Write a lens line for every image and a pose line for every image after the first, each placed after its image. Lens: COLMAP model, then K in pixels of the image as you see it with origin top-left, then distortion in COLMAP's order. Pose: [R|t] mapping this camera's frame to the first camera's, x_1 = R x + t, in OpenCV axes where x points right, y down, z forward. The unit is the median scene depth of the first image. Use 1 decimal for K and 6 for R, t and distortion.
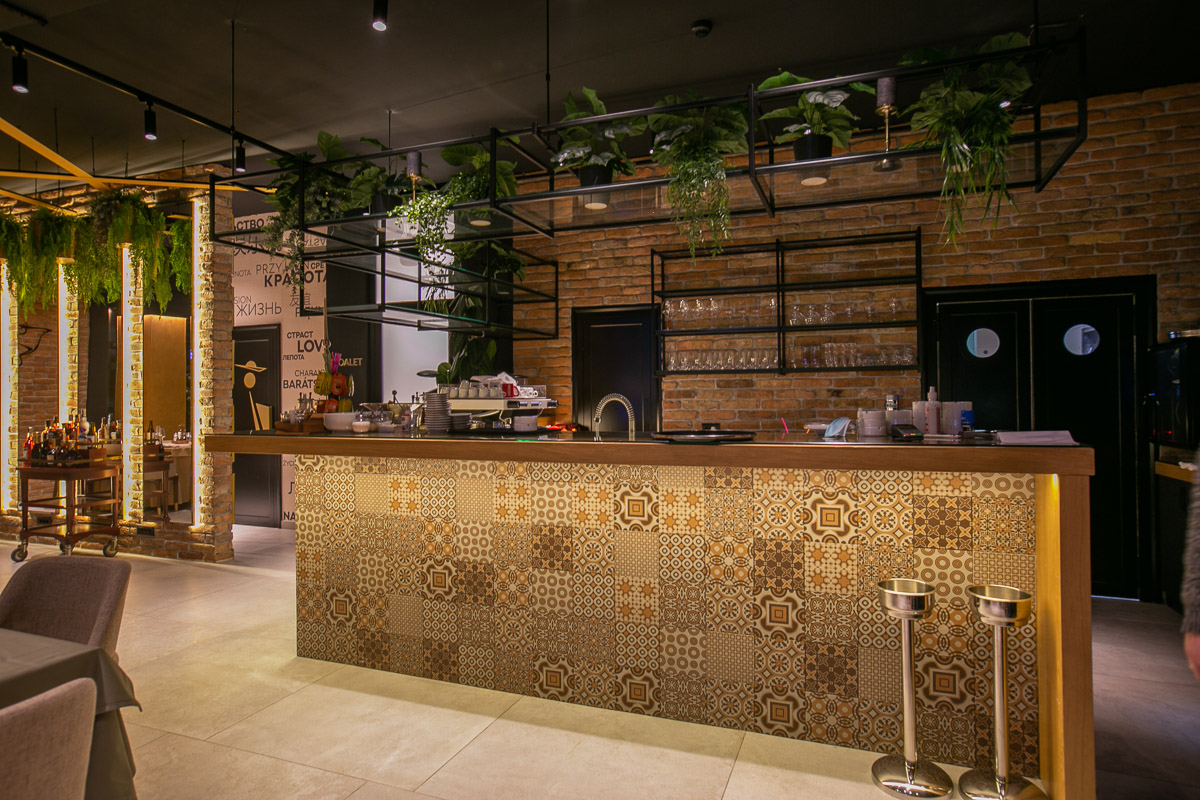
lens RADIAL K [[694.9, 0, 601.4], [0, 694.9, 387.9], [0, 0, 1]] dist [-0.049324, 0.053314]
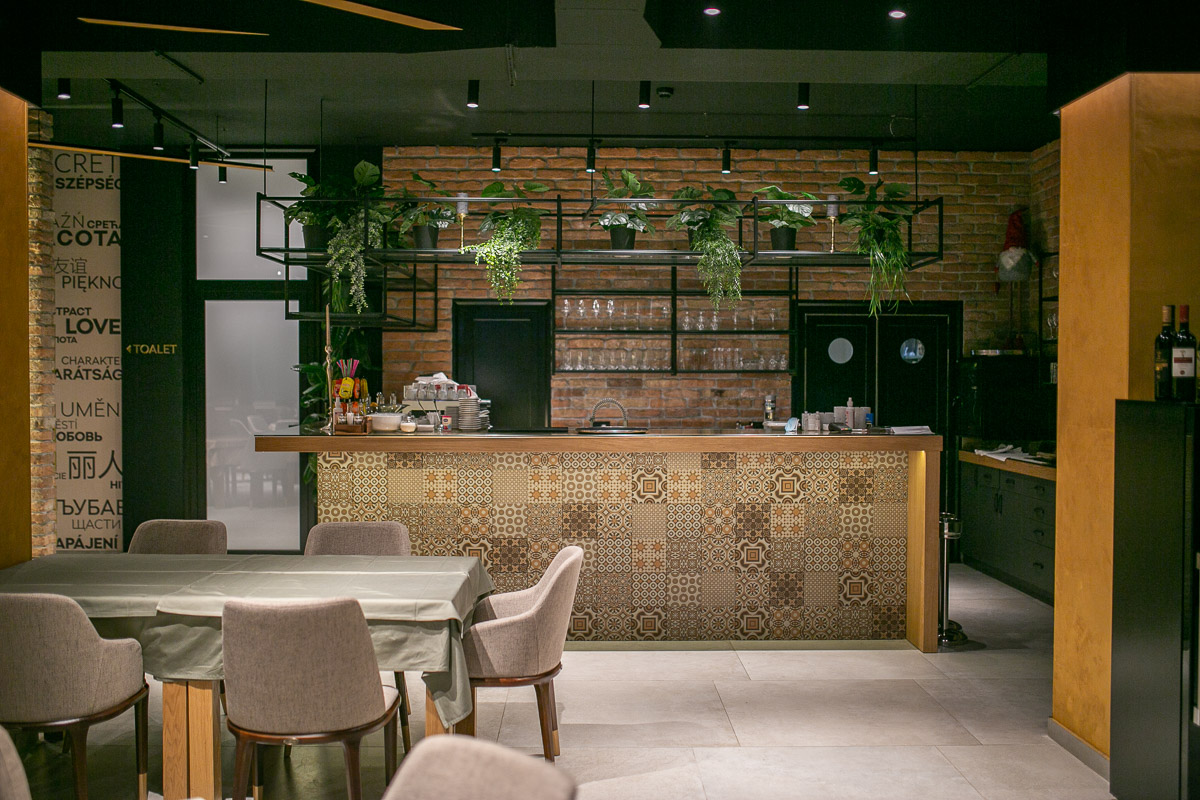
lens RADIAL K [[1137.9, 0, 600.0], [0, 1137.9, 400.0], [0, 0, 1]] dist [-0.039617, 0.014217]
pose [[0.925112, 0.001213, 0.379693, -0.842968], [-0.014126, 0.999413, 0.031224, -0.057335], [-0.379432, -0.034249, 0.924586, -0.949040]]
